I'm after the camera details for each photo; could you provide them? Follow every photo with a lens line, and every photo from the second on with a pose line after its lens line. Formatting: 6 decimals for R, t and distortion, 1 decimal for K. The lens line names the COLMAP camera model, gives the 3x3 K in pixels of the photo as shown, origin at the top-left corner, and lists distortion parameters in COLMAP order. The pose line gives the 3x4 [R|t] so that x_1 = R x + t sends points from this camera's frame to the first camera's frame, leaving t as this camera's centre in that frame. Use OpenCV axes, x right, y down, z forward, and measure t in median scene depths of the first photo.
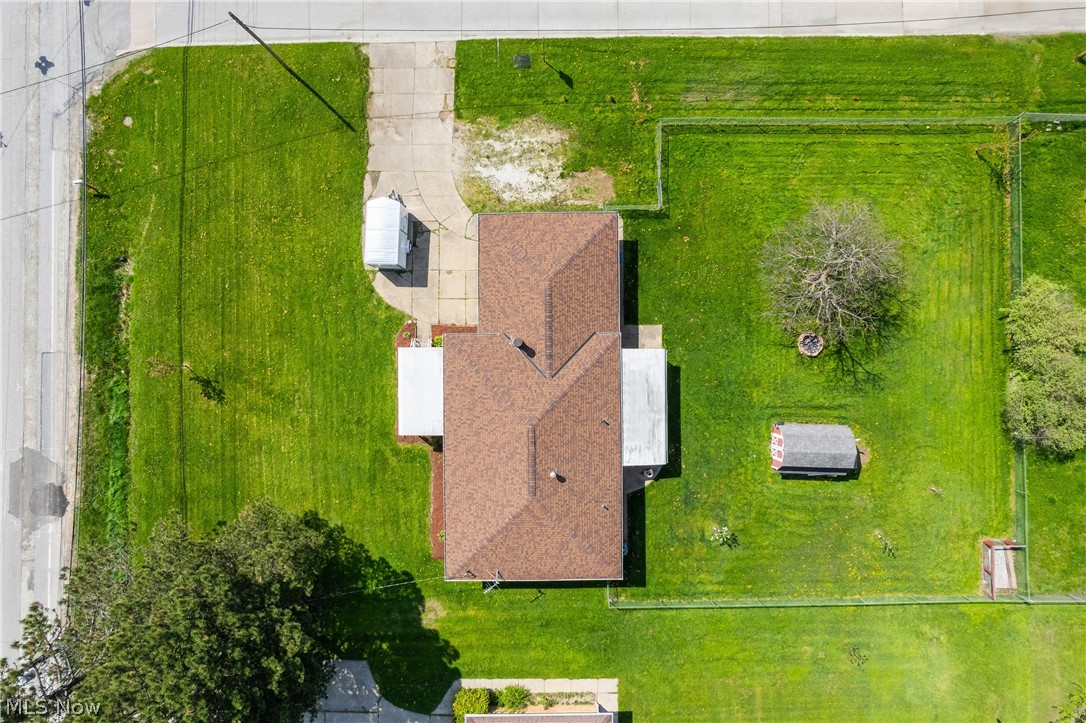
lens RADIAL K [[698.4, 0, 539.9], [0, 698.4, 354.3], [0, 0, 1]] dist [-0.097010, 0.092864]
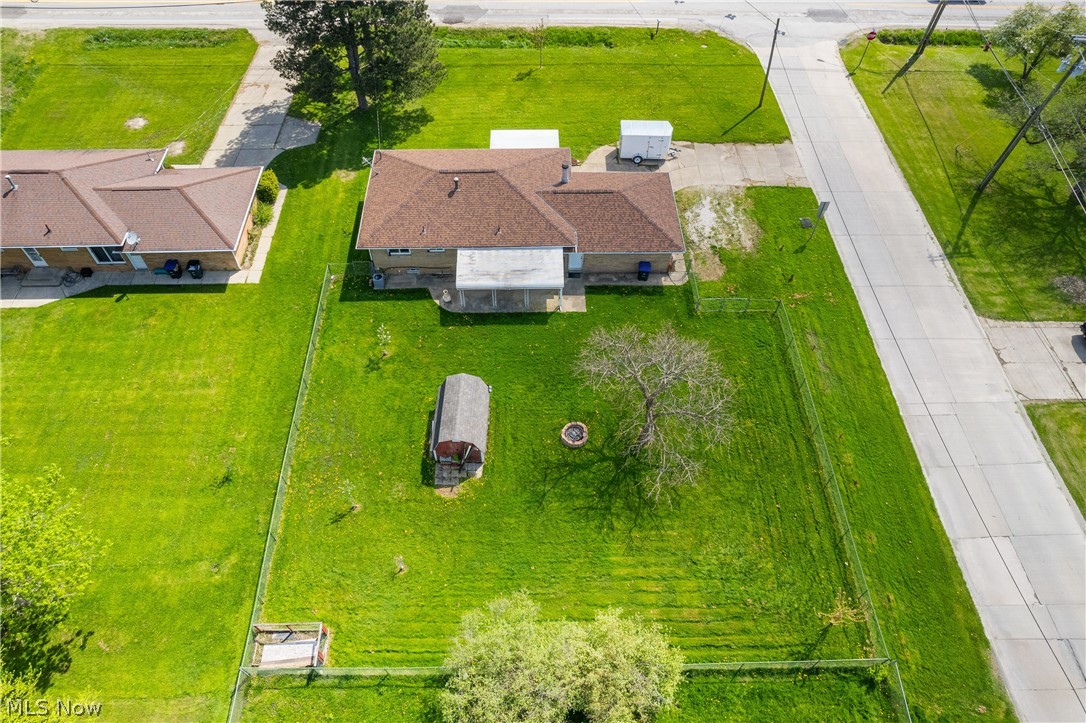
lens RADIAL K [[698.4, 0, 539.9], [0, 698.4, 354.3], [0, 0, 1]] dist [-0.097010, 0.092864]
pose [[0.012843, 0.807142, -0.590218, 0.839367], [-0.999875, 0.015789, -0.000165, 0.029102], [0.009185, 0.590146, 0.807244, 0.188471]]
